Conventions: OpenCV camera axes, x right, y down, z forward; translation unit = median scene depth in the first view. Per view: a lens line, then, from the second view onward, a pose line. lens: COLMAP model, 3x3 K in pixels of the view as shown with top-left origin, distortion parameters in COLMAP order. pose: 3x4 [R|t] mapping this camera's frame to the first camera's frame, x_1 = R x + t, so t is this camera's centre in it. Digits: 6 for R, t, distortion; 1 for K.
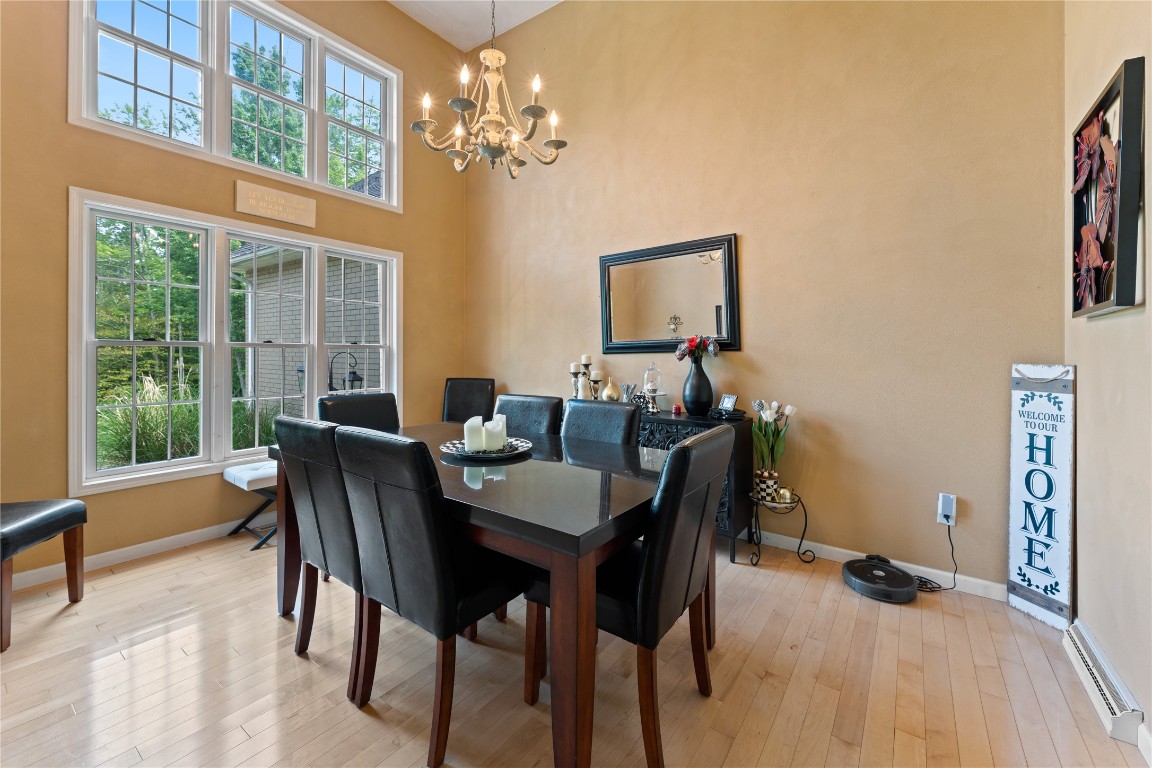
lens RADIAL K [[462.8, 0, 574.5], [0, 462.8, 354.4], [0, 0, 1]] dist [-0.002955, -0.000223]
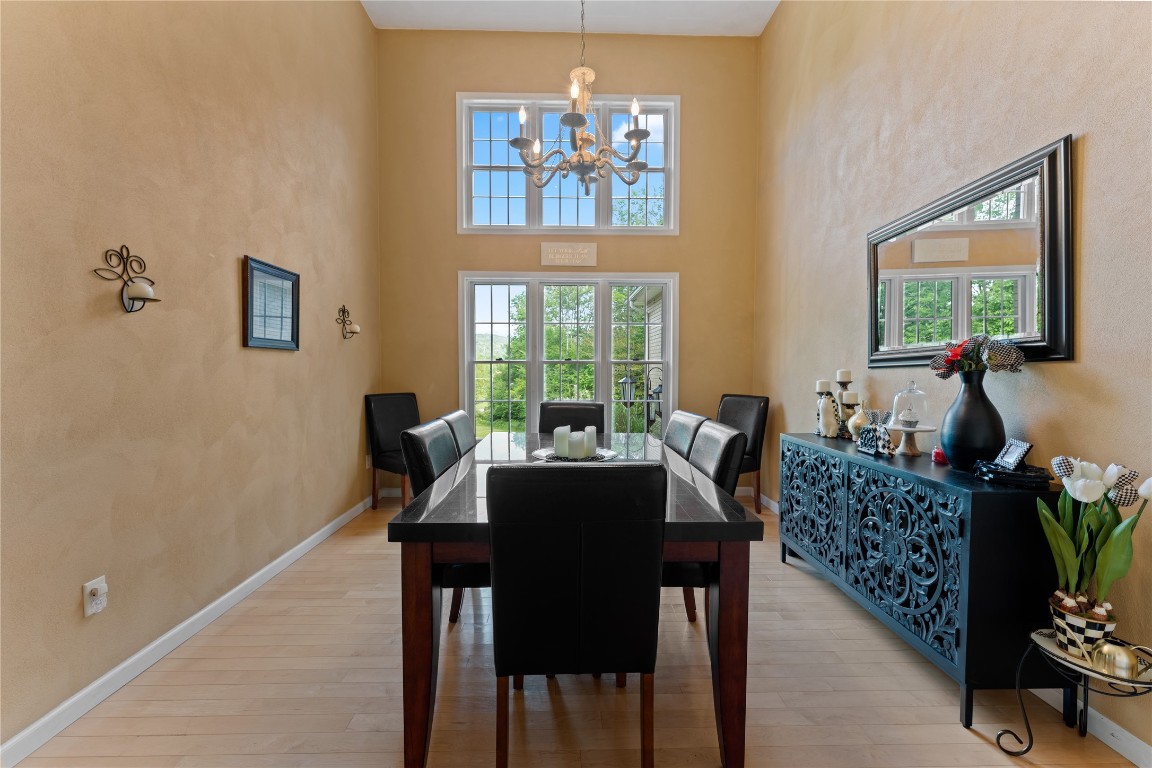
lens RADIAL K [[458.2, 0, 577.2], [0, 458.2, 386.3], [0, 0, 1]] dist [-0.001112, -0.000173]
pose [[0.613860, 0.026514, -0.788969, 0.418542], [-0.000687, 0.999453, 0.033053, 0.004940], [0.789415, -0.019748, 0.613543, 0.237633]]
